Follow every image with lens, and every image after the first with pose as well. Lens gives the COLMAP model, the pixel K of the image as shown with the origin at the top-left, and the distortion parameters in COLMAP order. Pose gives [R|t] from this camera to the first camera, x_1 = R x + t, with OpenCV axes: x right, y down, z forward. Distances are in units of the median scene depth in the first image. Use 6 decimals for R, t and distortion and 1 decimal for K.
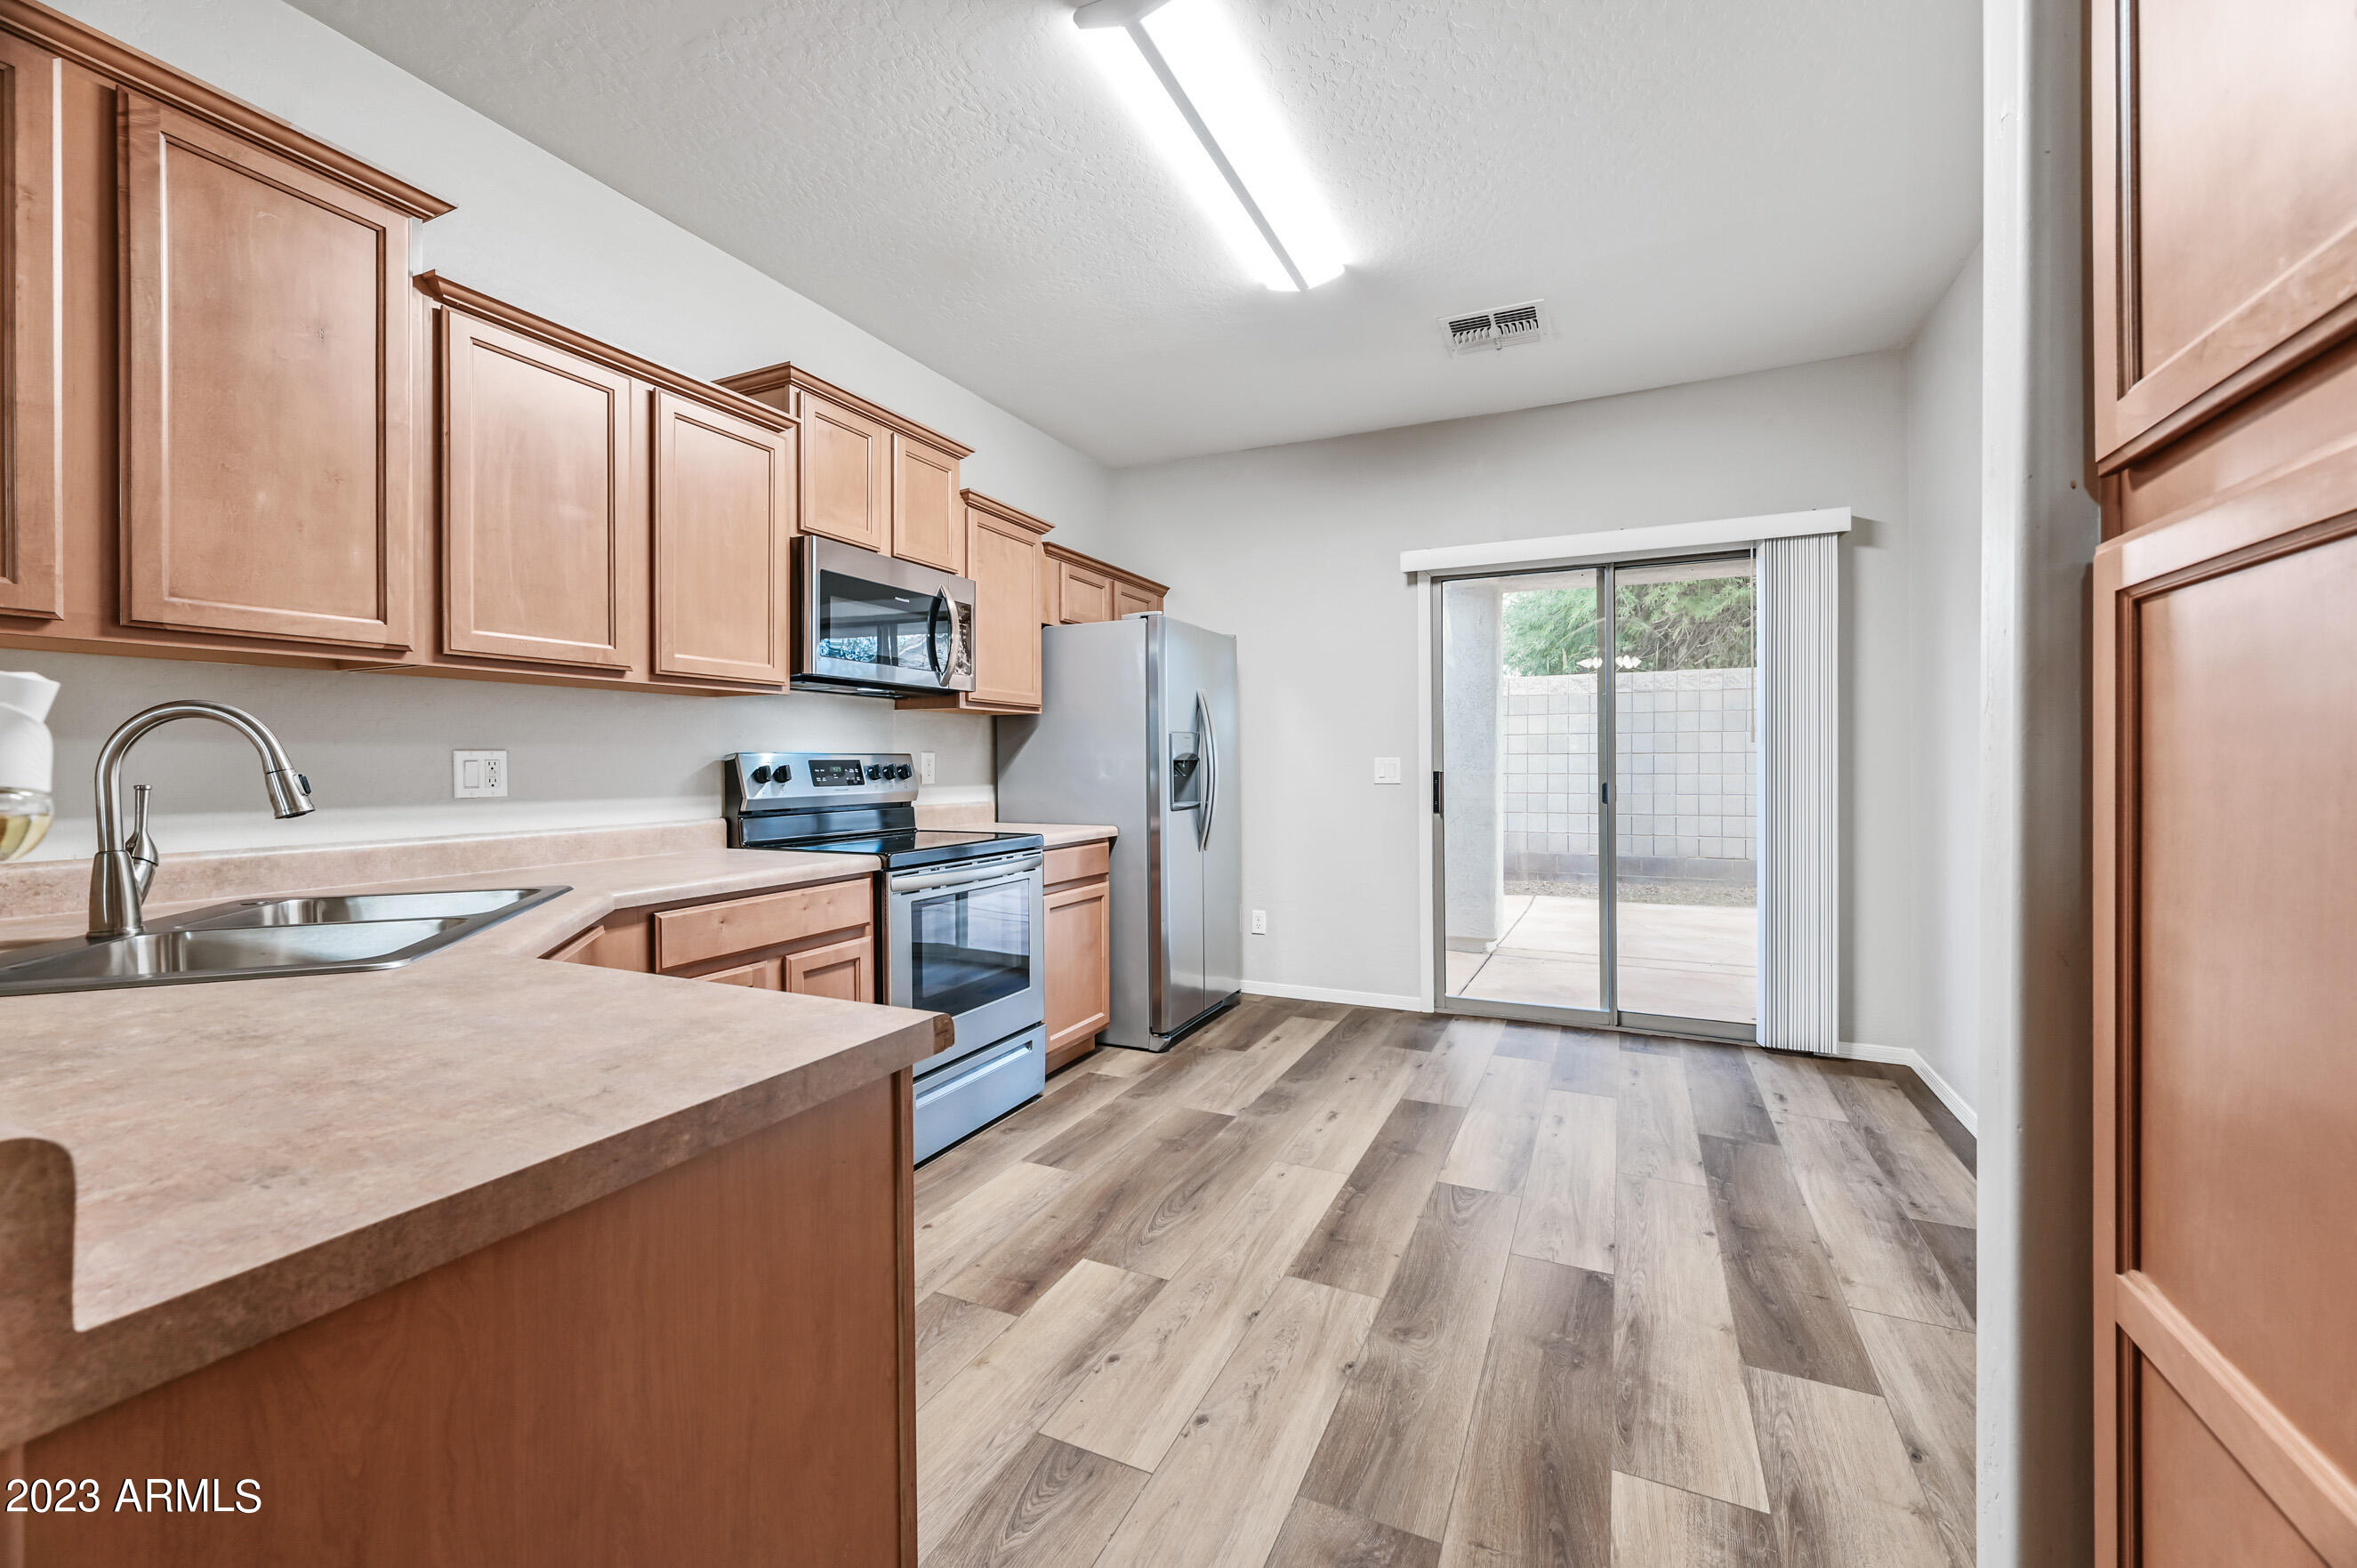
lens RADIAL K [[938.4, 0, 1201.2], [0, 938.4, 761.5], [0, 0, 1]] dist [-0.000752, 0.000673]
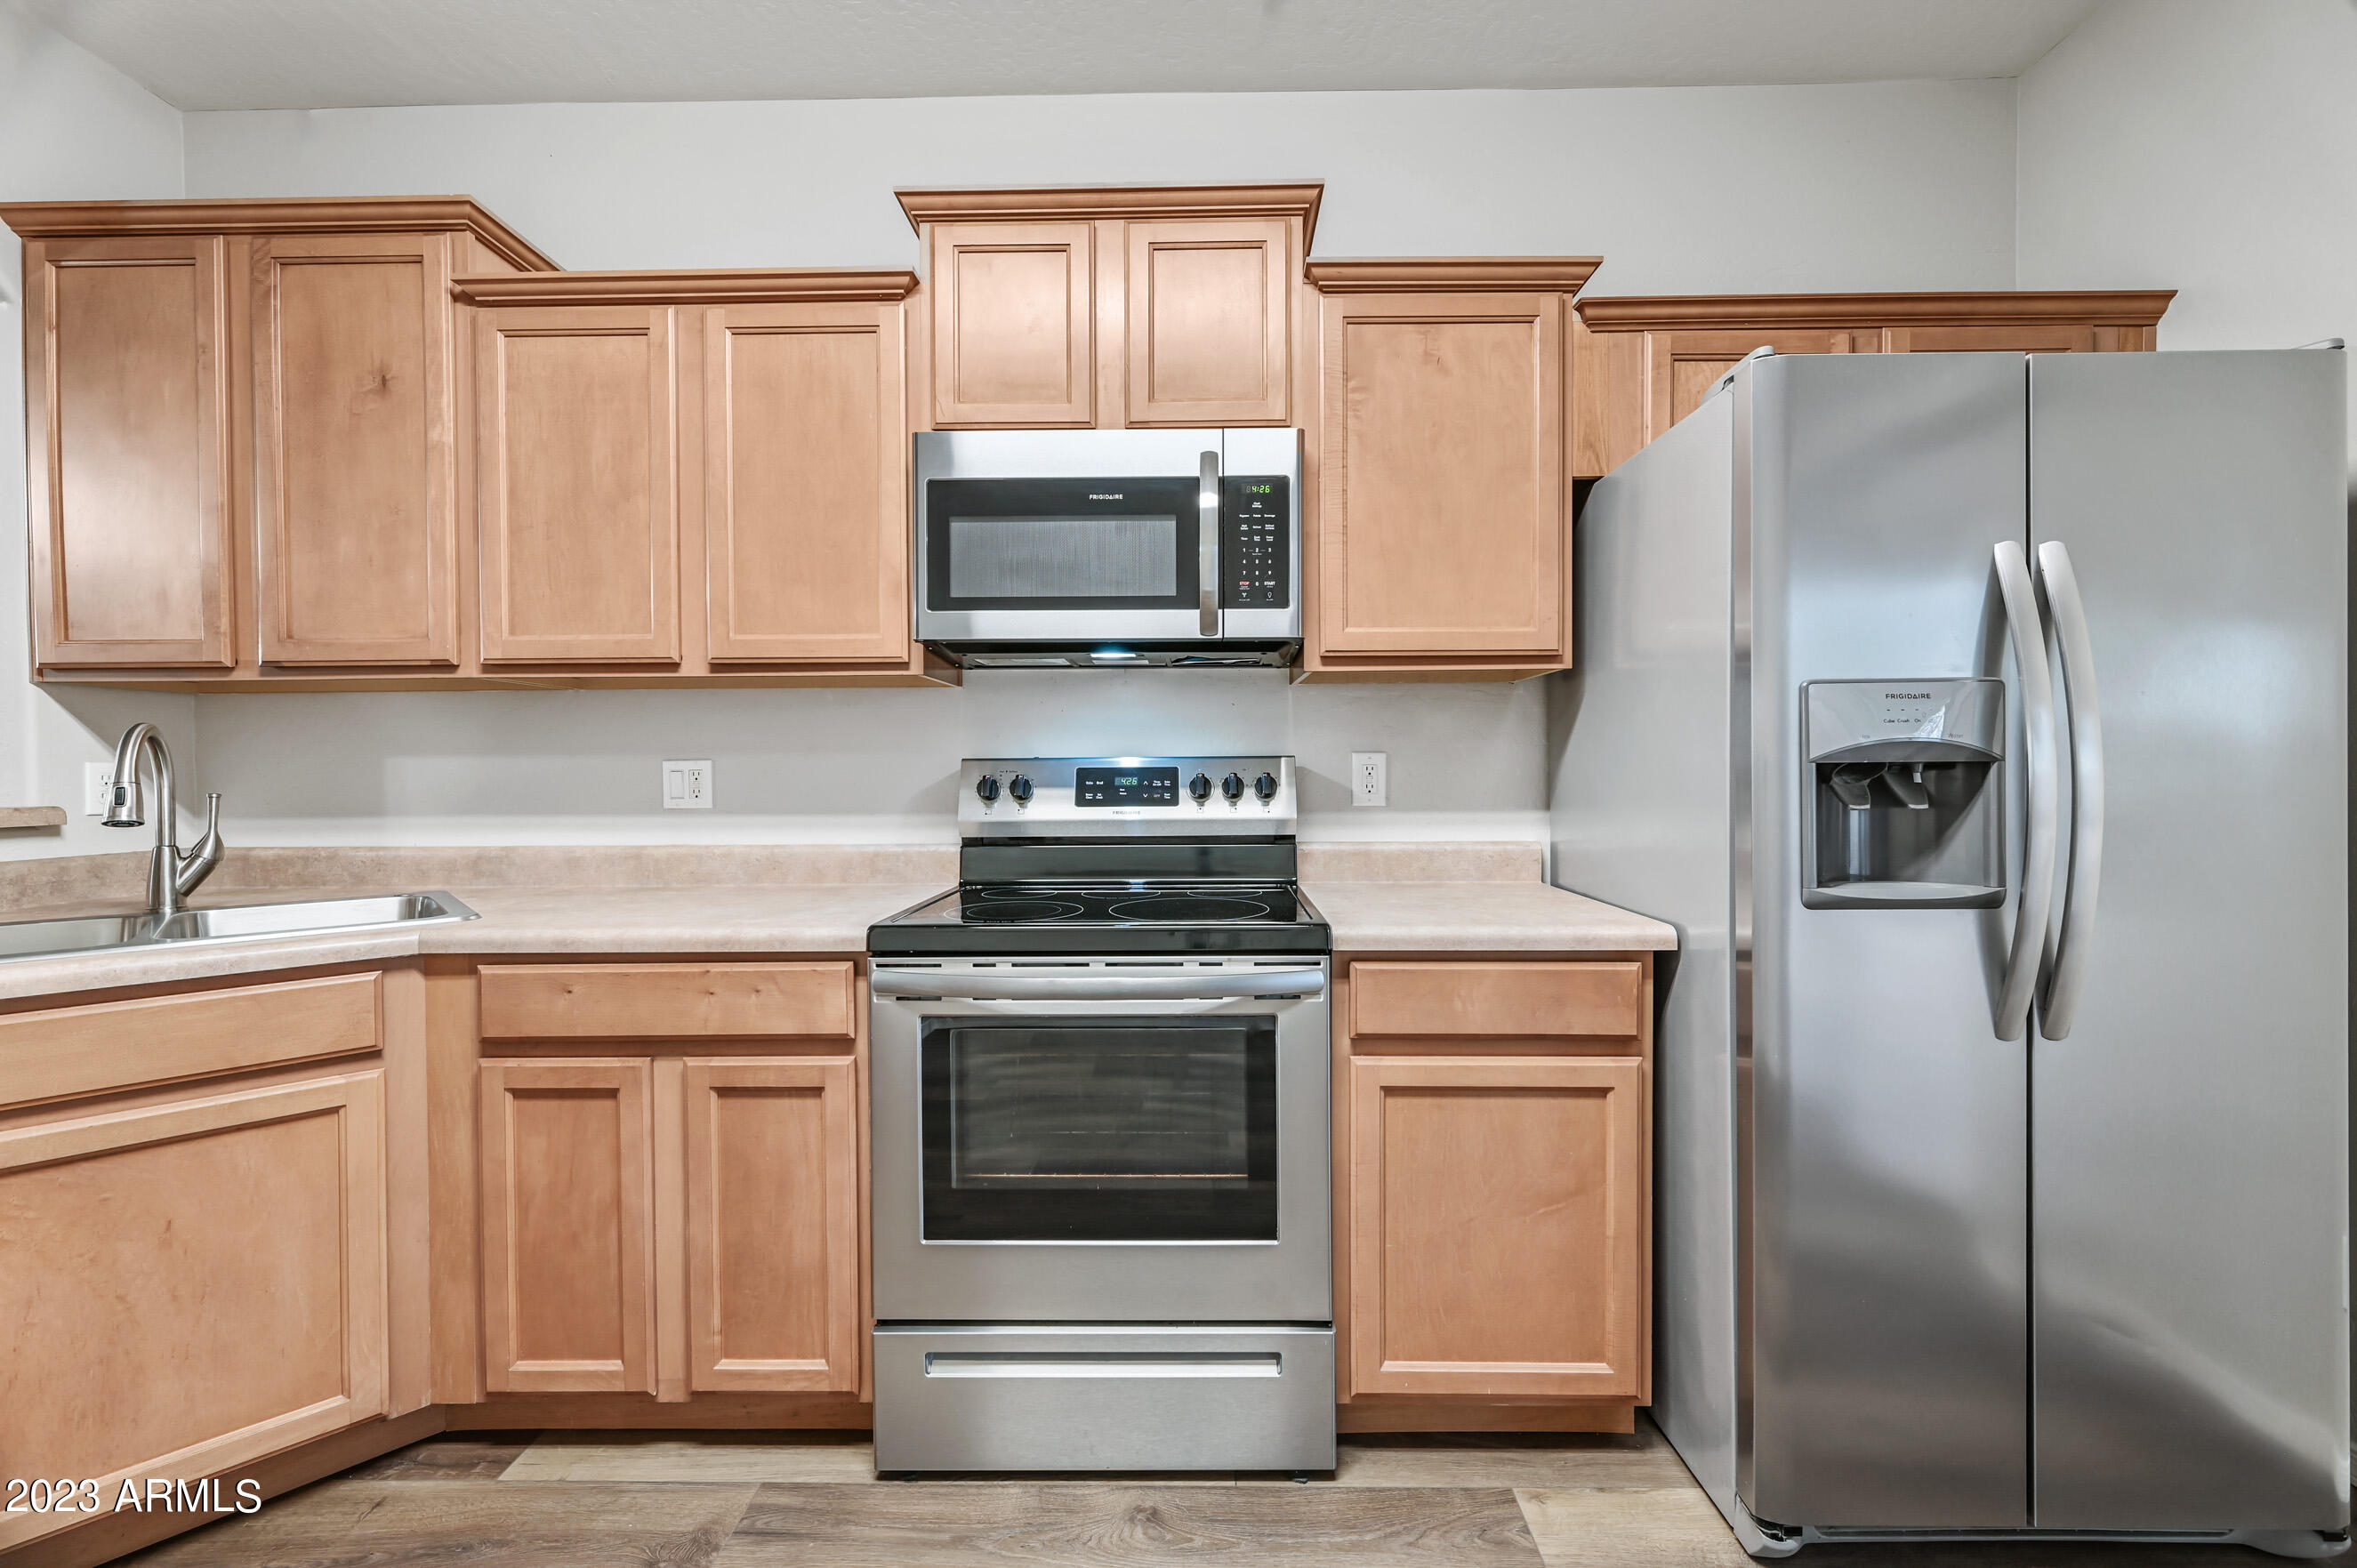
lens RADIAL K [[938.4, 0, 1175.9], [0, 938.4, 779.8], [0, 0, 1]] dist [-0.000752, 0.000673]
pose [[0.397192, 0.009471, -0.917687, 0.230821], [0.005878, 0.999900, 0.012863, -0.000888], [0.917717, -0.010503, 0.397097, 0.755682]]
